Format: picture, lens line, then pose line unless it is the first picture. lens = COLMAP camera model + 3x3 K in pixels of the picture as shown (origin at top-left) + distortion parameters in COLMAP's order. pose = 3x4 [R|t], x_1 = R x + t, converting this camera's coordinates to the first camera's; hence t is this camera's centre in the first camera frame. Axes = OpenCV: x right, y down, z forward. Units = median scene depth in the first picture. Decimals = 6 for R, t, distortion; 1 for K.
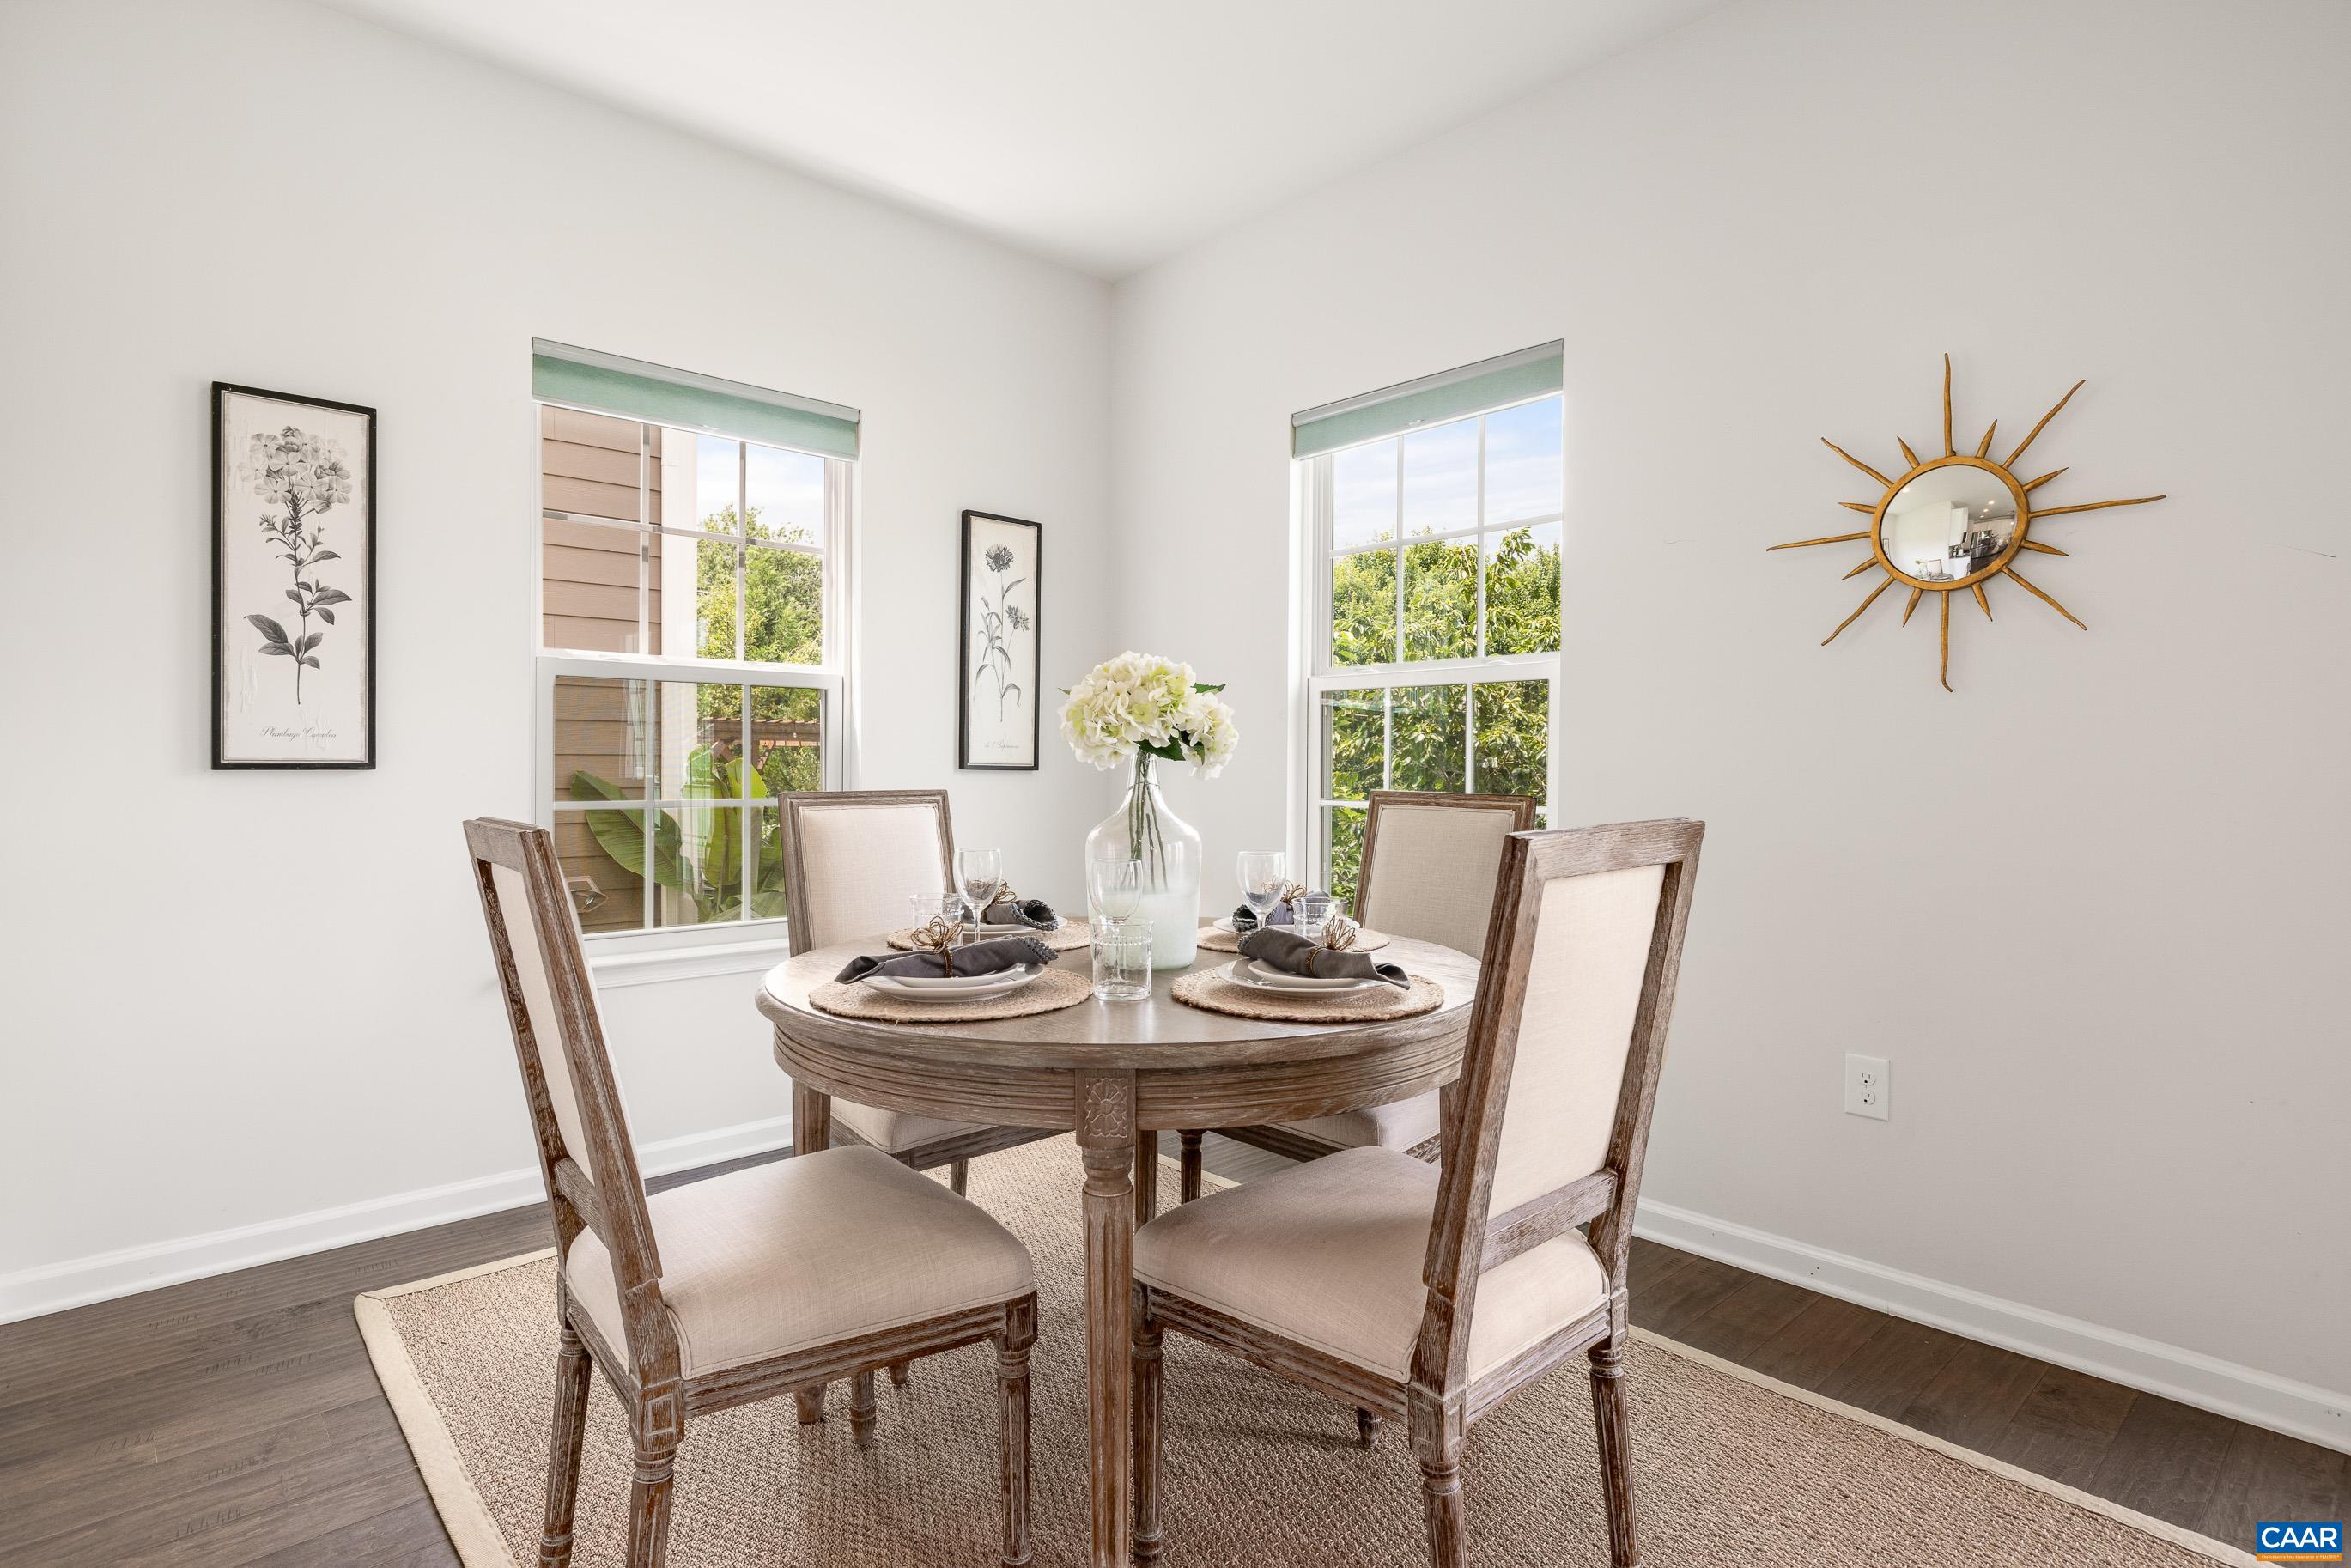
lens RADIAL K [[1198.8, 0, 1172.6], [0, 1198.8, 769.9], [0, 0, 1]] dist [0.004277, -0.001154]
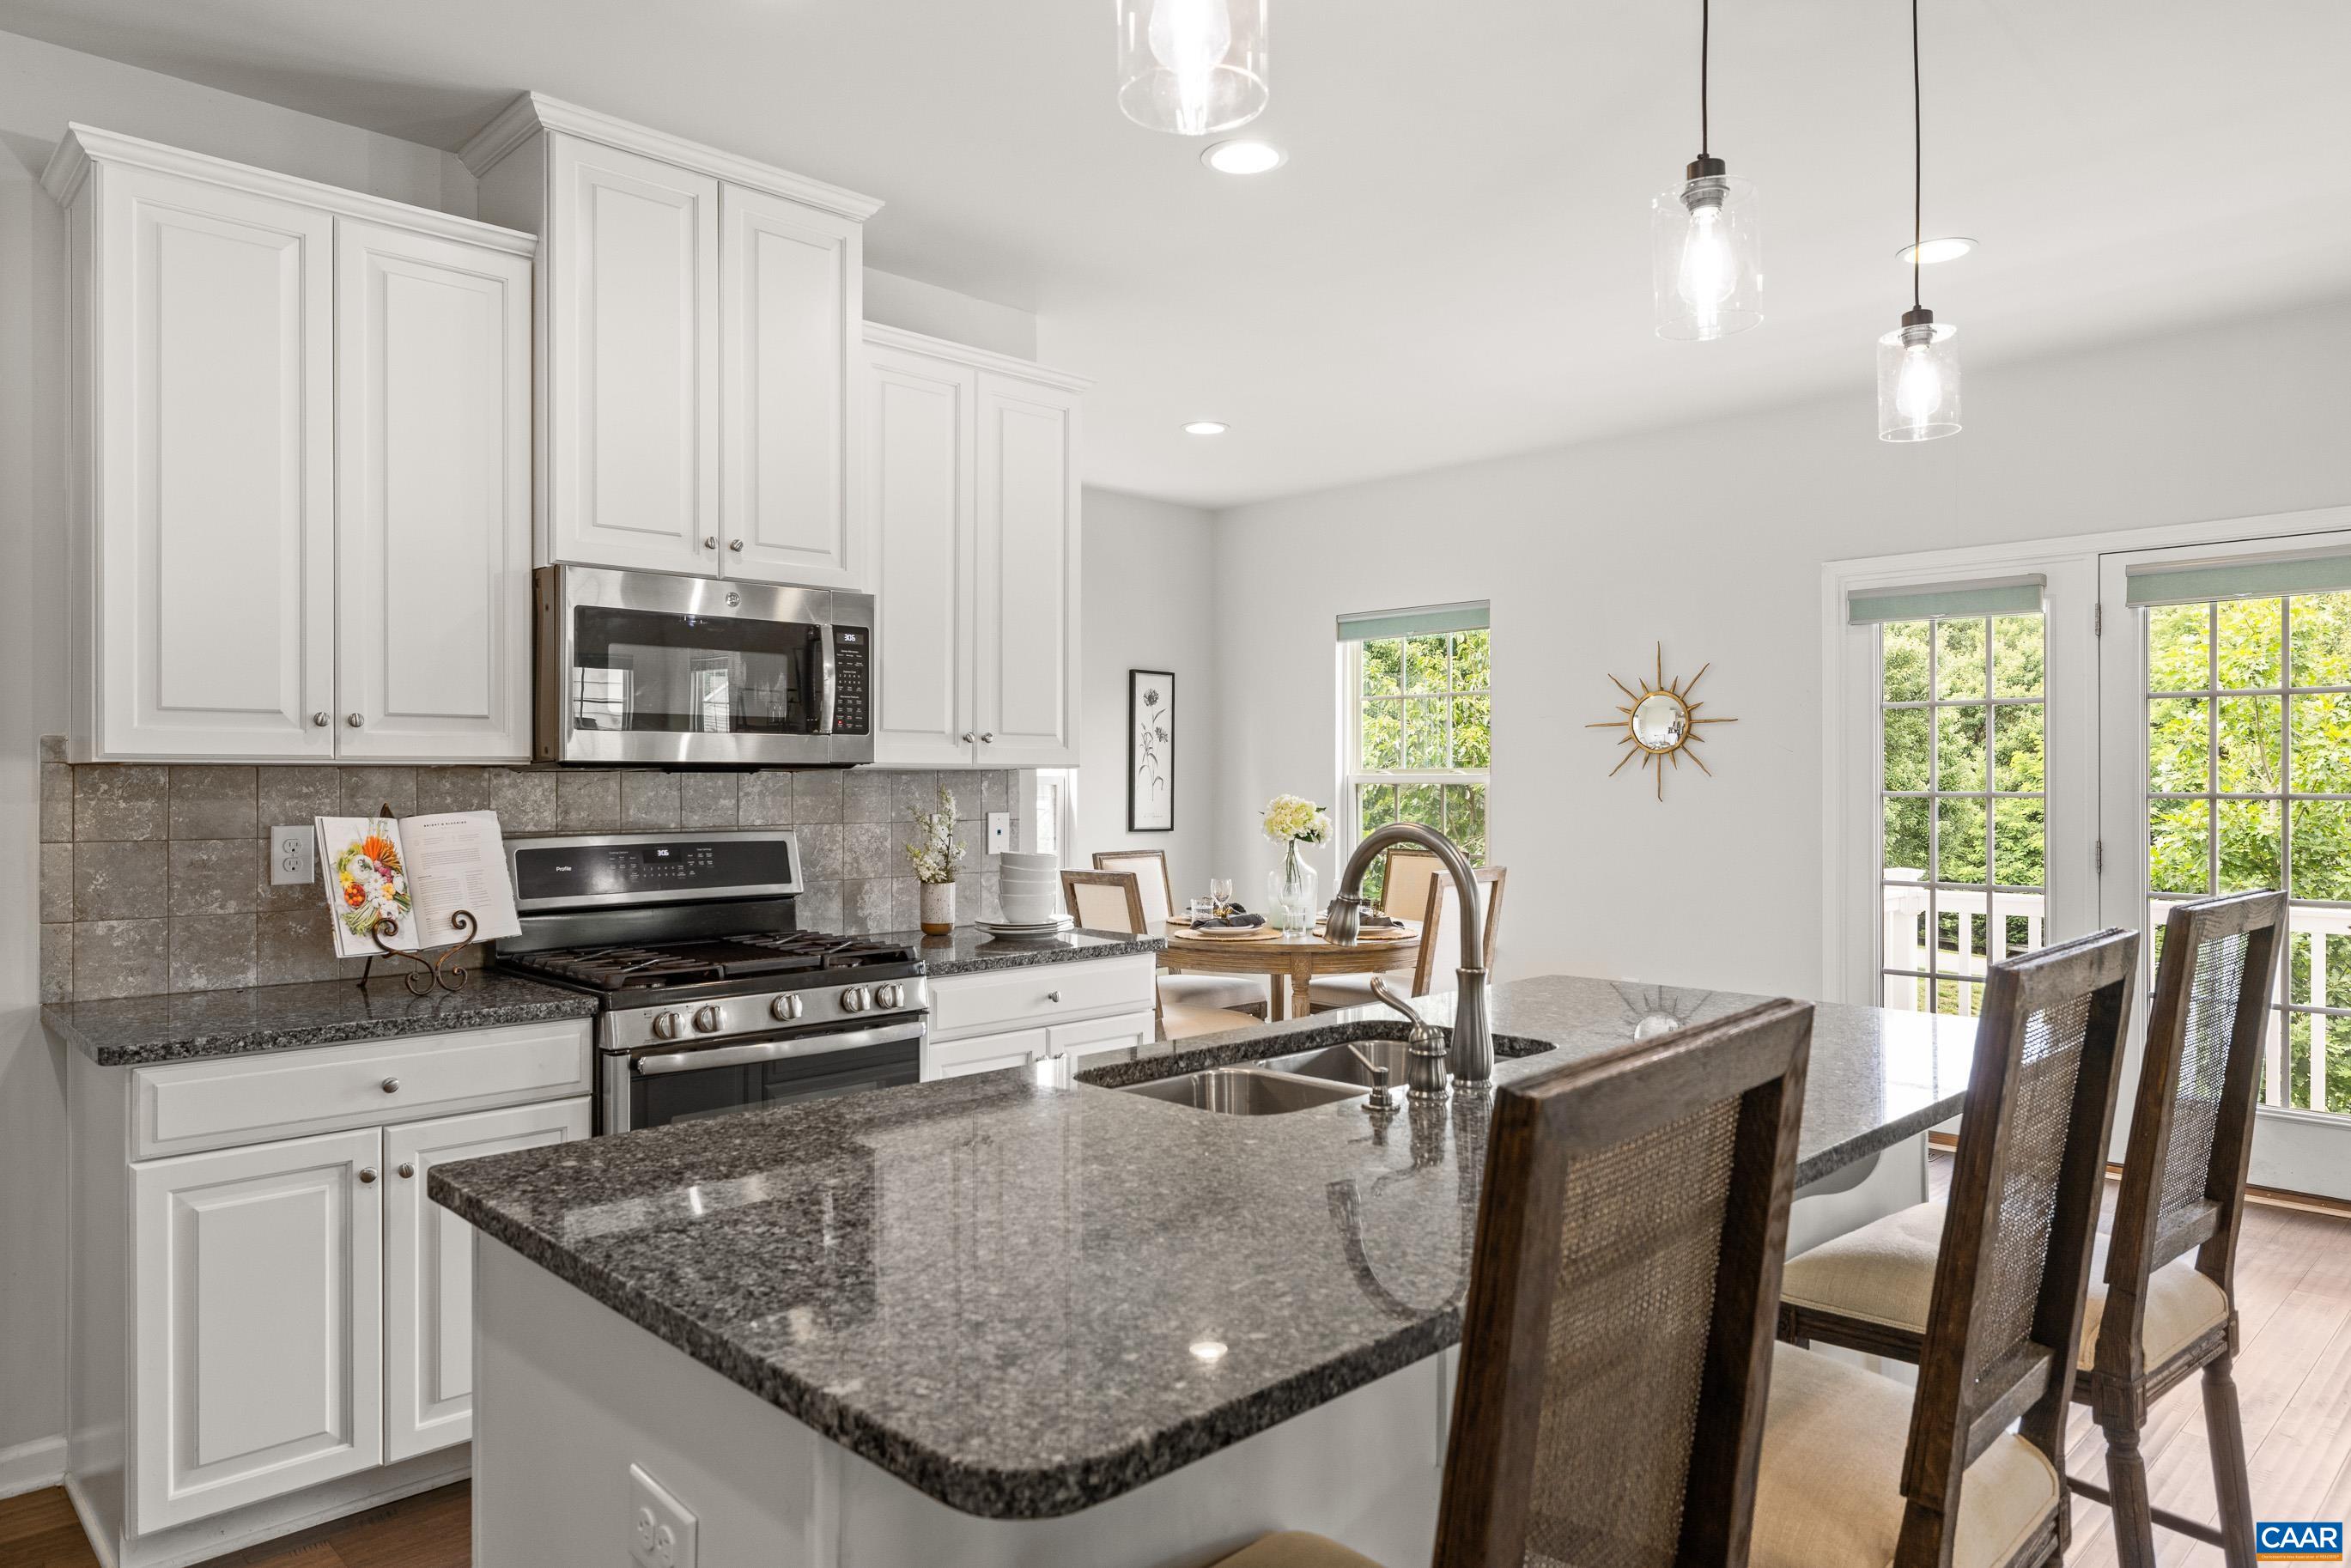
lens RADIAL K [[1470.7, 0, 1176.0], [0, 1470.7, 786.1], [0, 0, 1]] dist [0.000273, -0.002409]
pose [[0.999583, -0.006215, 0.028207, -0.245061], [0.006282, 0.999978, -0.002268, -0.081258], [-0.028193, 0.002444, 0.999600, -1.377126]]
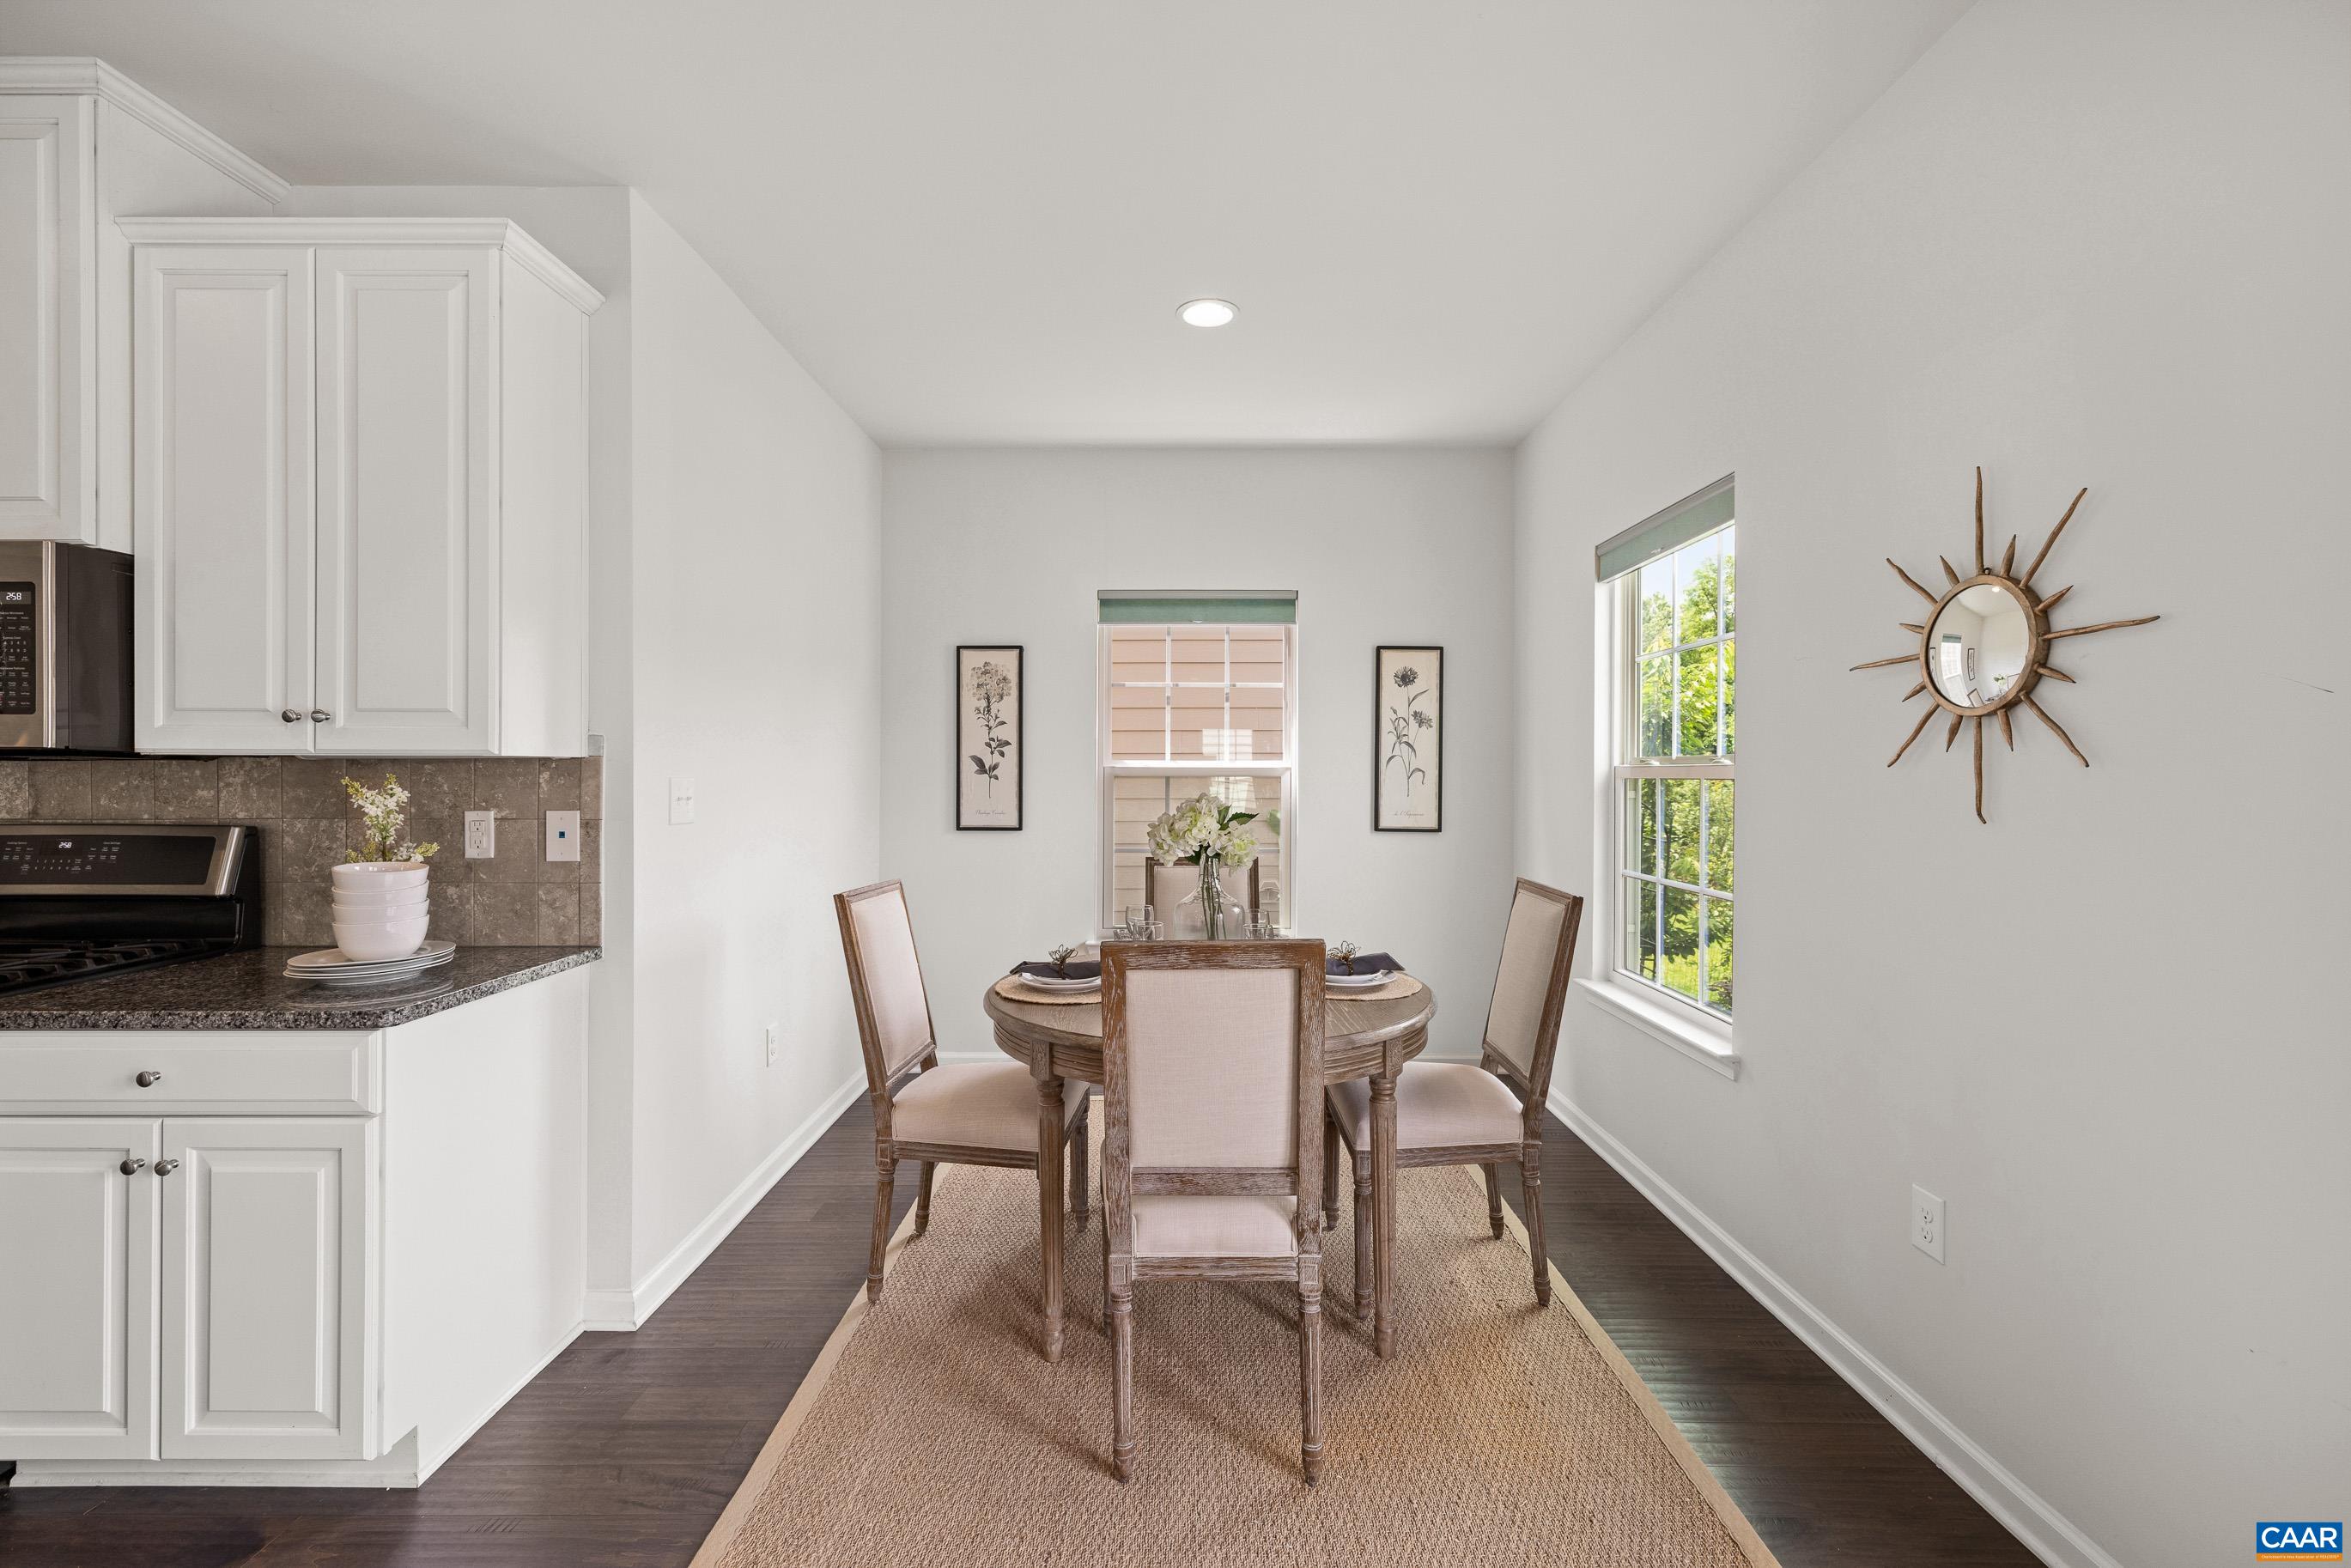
lens RADIAL K [[984.2, 0, 1178.0], [0, 984.2, 773.8], [0, 0, 1]] dist [0.001415, 0.000165]
pose [[0.733397, -0.001966, -0.679798, 0.627096], [-0.002804, 0.999979, -0.005916, -0.086342], [0.679795, 0.006245, 0.733376, 0.001278]]
